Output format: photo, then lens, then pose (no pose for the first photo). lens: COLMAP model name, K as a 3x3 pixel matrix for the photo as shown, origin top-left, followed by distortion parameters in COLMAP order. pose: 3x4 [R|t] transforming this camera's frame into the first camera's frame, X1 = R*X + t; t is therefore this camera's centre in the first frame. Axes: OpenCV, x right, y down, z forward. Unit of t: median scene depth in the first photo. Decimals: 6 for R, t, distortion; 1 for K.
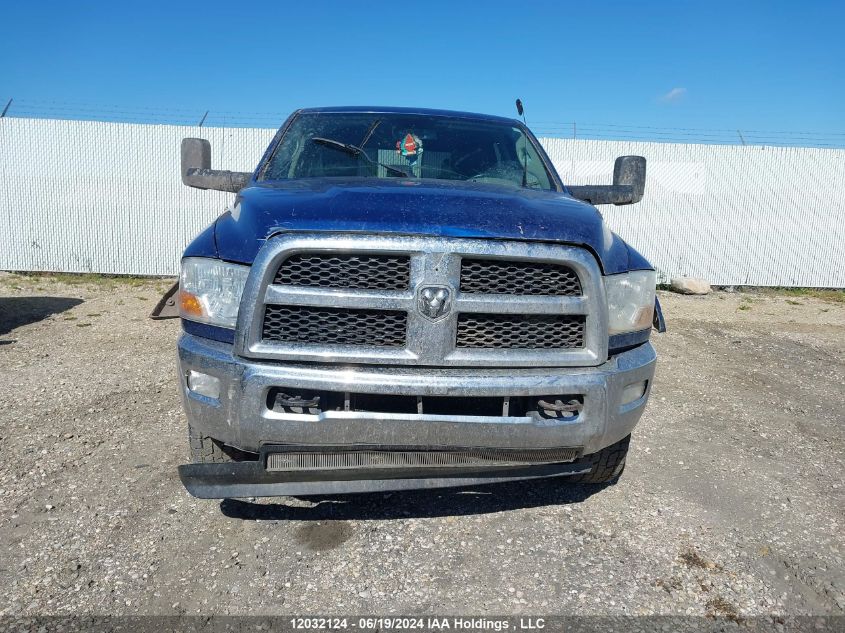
lens RADIAL K [[2088.3, 0, 419.4], [0, 2088.3, 317.0], [0, 0, 1]] dist [-0.484906, 0.000000]
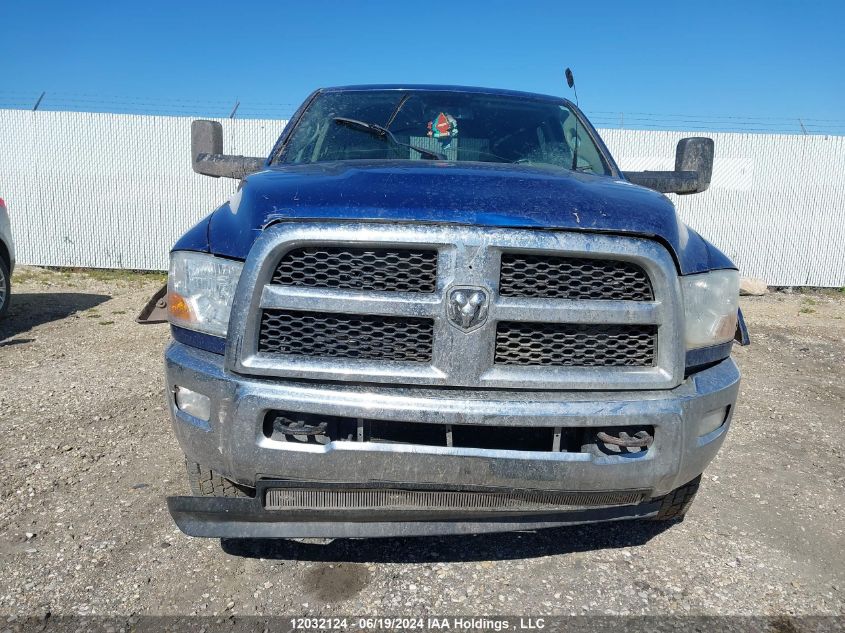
lens RADIAL K [[2088.3, 0, 425.8], [0, 2088.3, 319.0], [0, 0, 1]] dist [-0.484906, 0.000000]
pose [[0.999874, 0.005072, -0.015023, 0.002511], [-0.005038, 0.999985, 0.002276, -0.003725], [0.015035, -0.002200, 0.999885, 0.163710]]
